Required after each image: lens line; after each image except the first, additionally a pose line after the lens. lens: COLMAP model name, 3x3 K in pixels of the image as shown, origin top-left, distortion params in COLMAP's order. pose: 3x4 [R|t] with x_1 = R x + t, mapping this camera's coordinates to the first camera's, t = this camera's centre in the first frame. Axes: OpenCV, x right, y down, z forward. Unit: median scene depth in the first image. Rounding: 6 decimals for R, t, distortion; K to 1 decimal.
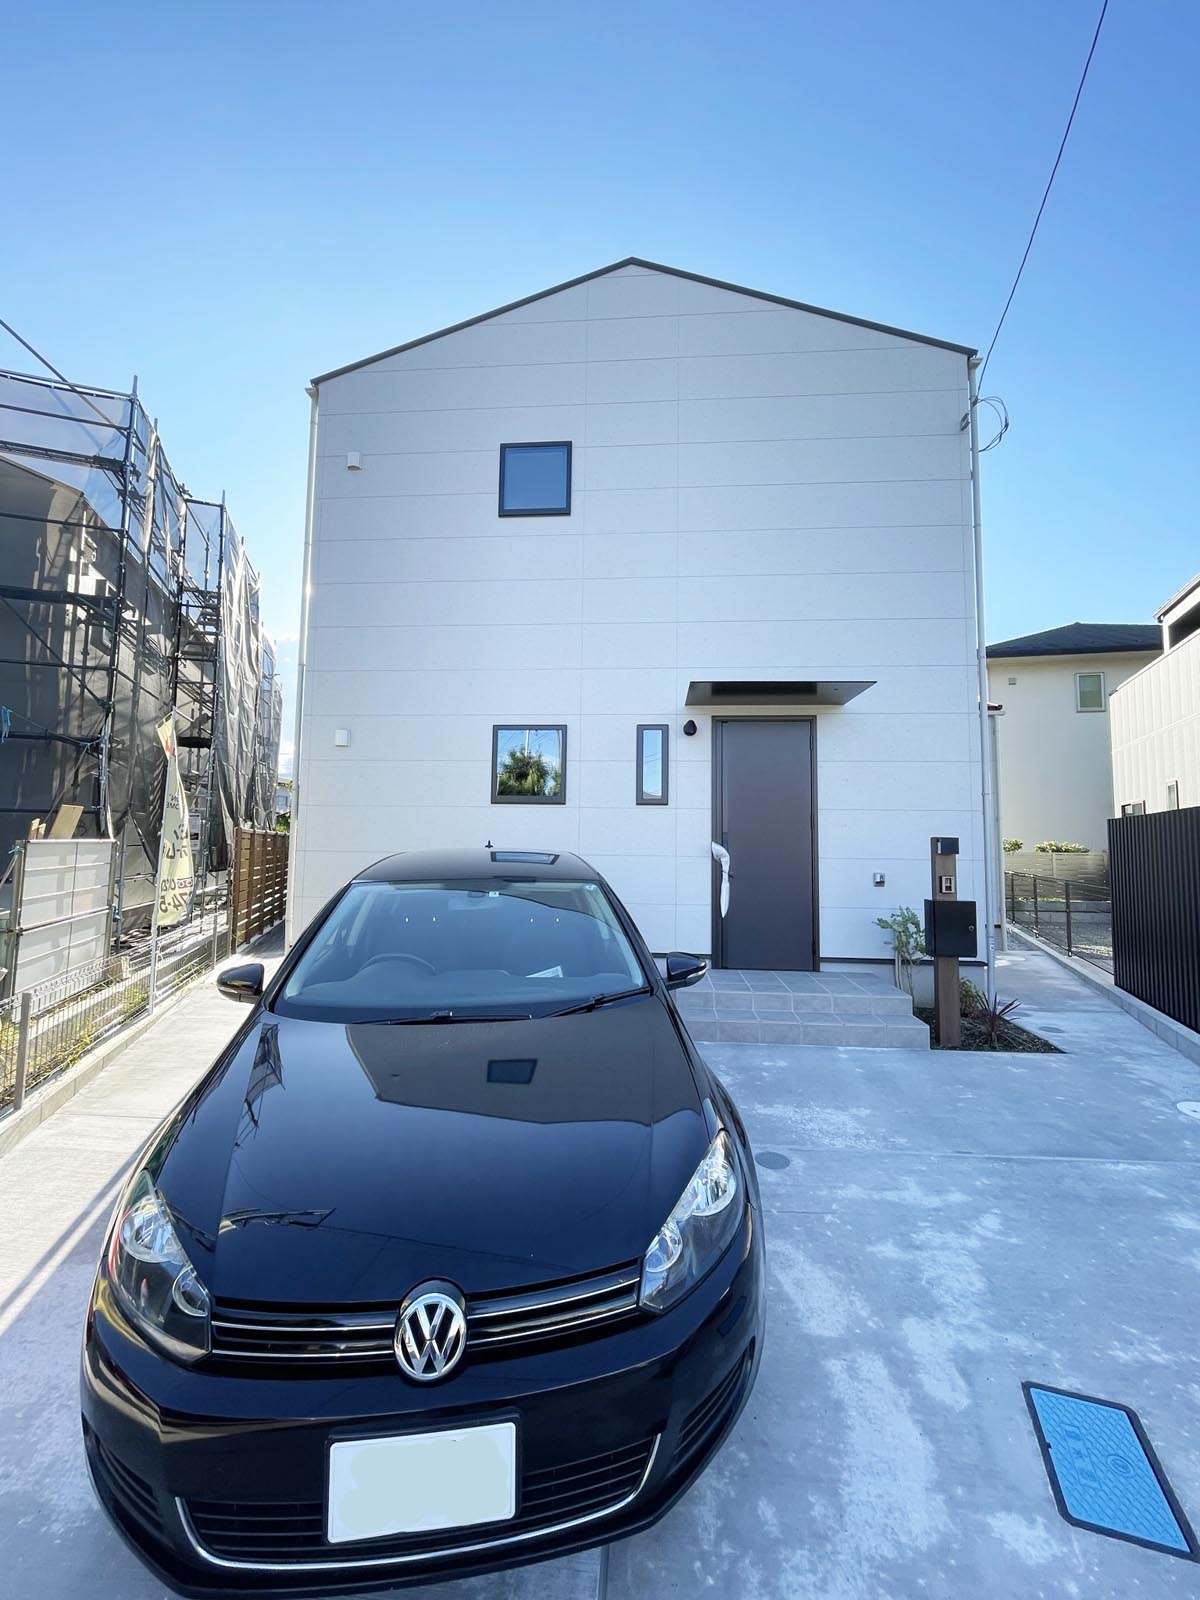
lens RADIAL K [[639.6, 0, 600.0], [0, 639.6, 800.0], [0, 0, 1]] dist [0.000454, -0.000193]
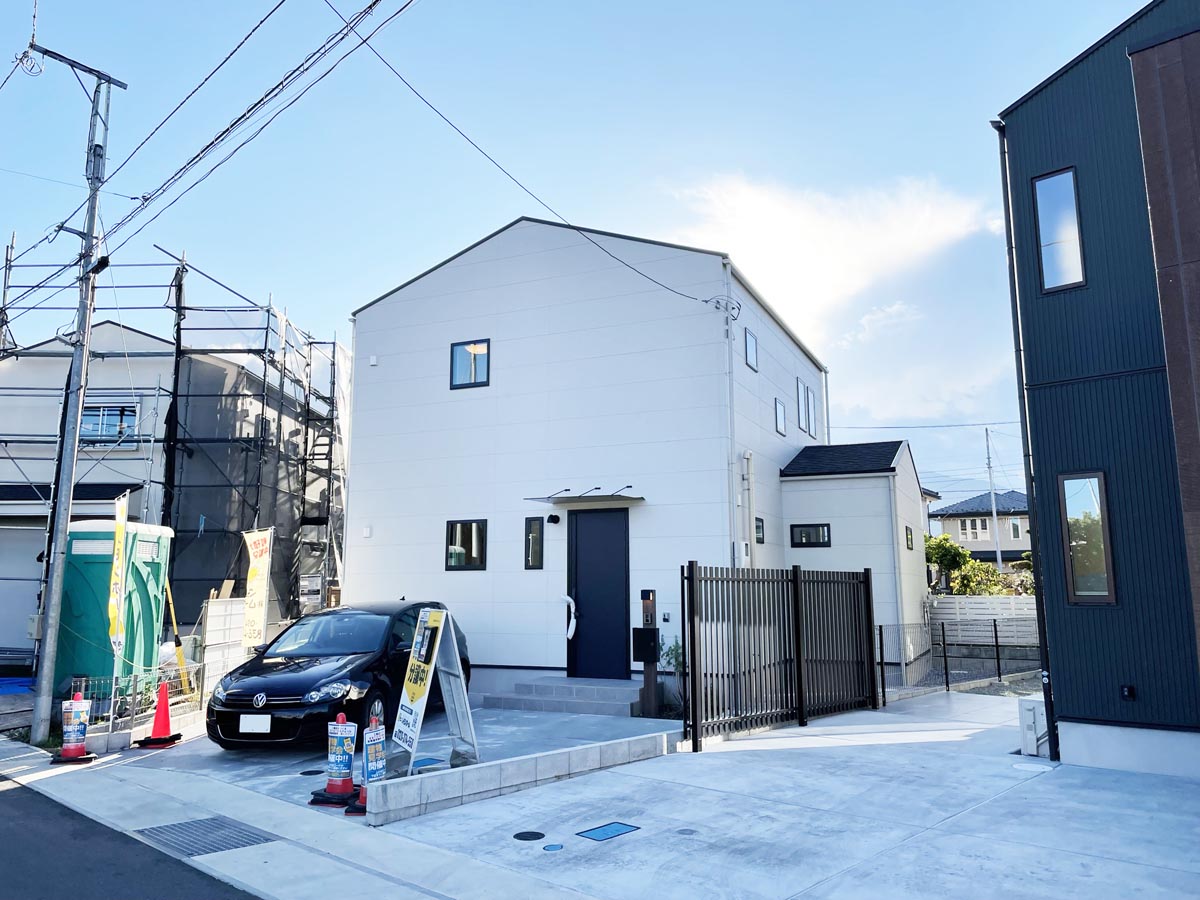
lens RADIAL K [[900.5, 0, 603.5], [0, 900.5, 441.7], [0, 0, 1]] dist [0.091028, -0.111138]
pose [[0.940624, -0.070136, -0.332127, 0.986439], [0.040611, 0.994646, -0.095026, -0.085721], [0.337014, 0.075896, 0.938436, -1.026414]]
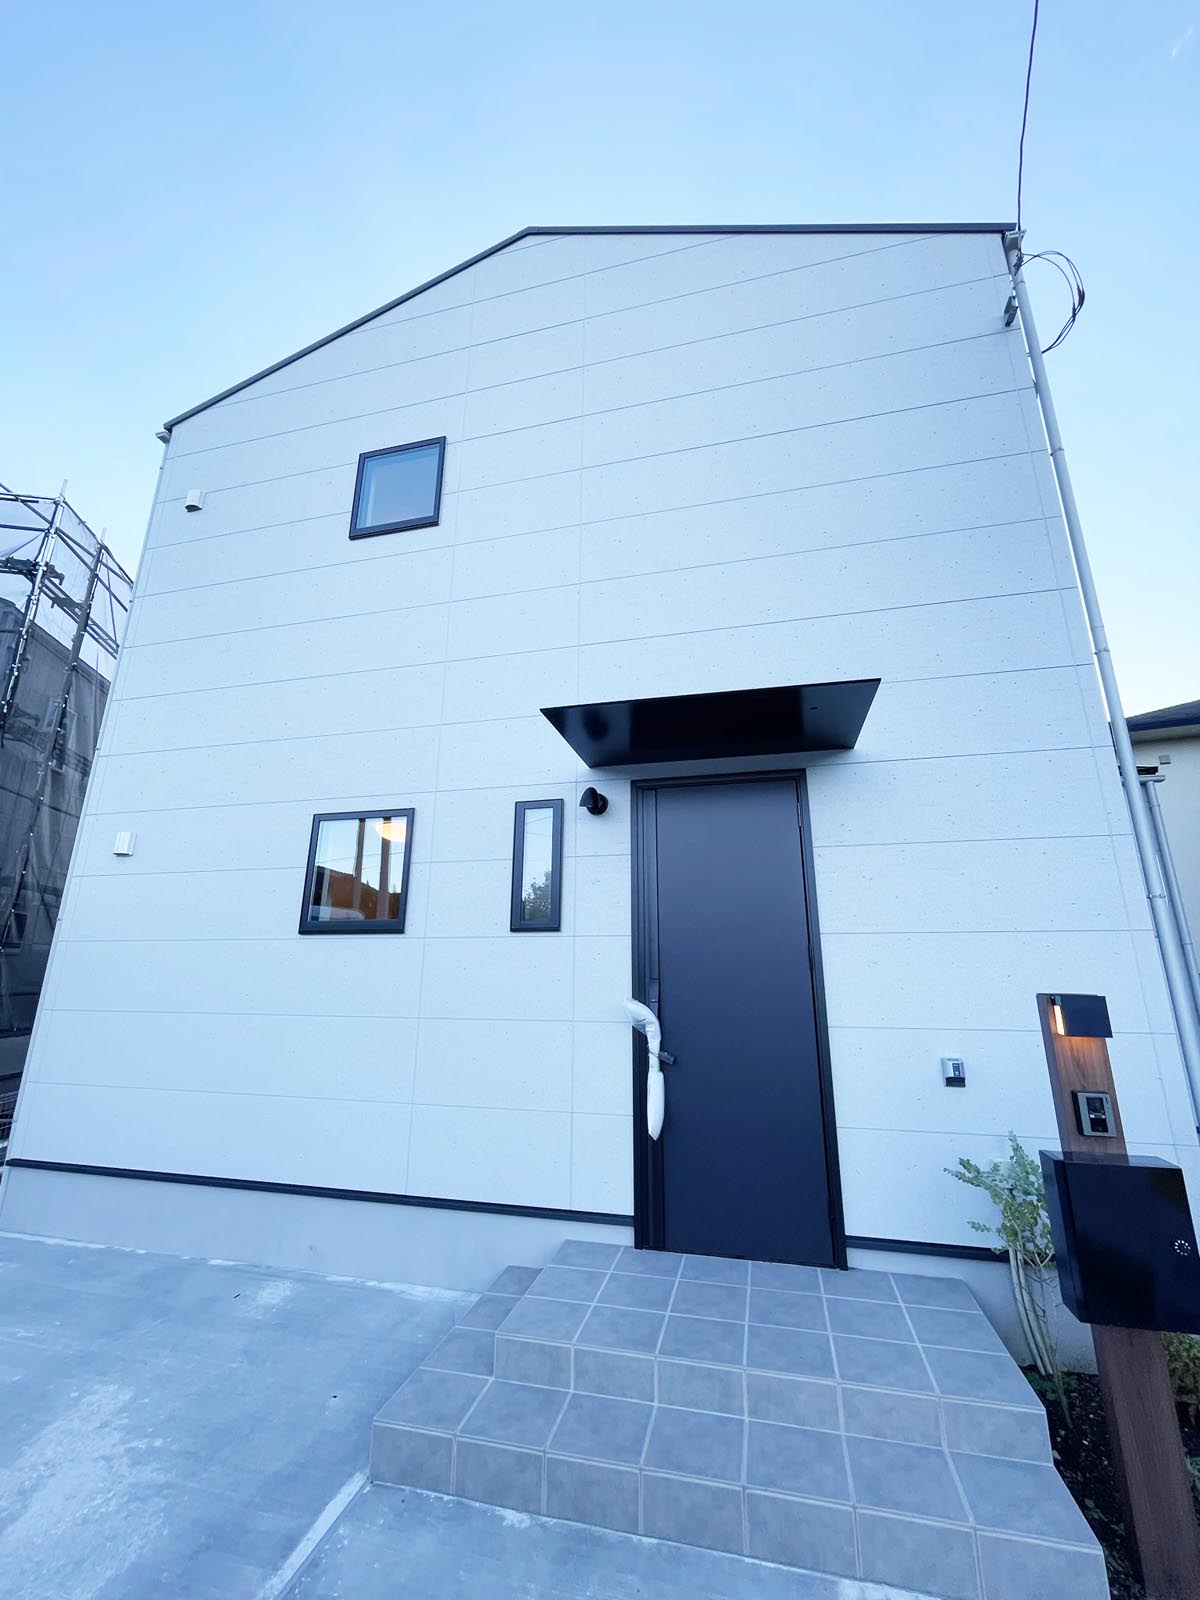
lens RADIAL K [[643.8, 0, 599.1], [0, 643.8, 801.8], [0, 0, 1]] dist [-0.001971, 0.000623]
pose [[0.986490, -0.050126, -0.155962, 0.237634], [0.018900, 0.980504, -0.195587, 0.007555], [0.162726, 0.189997, 0.968205, 0.399315]]
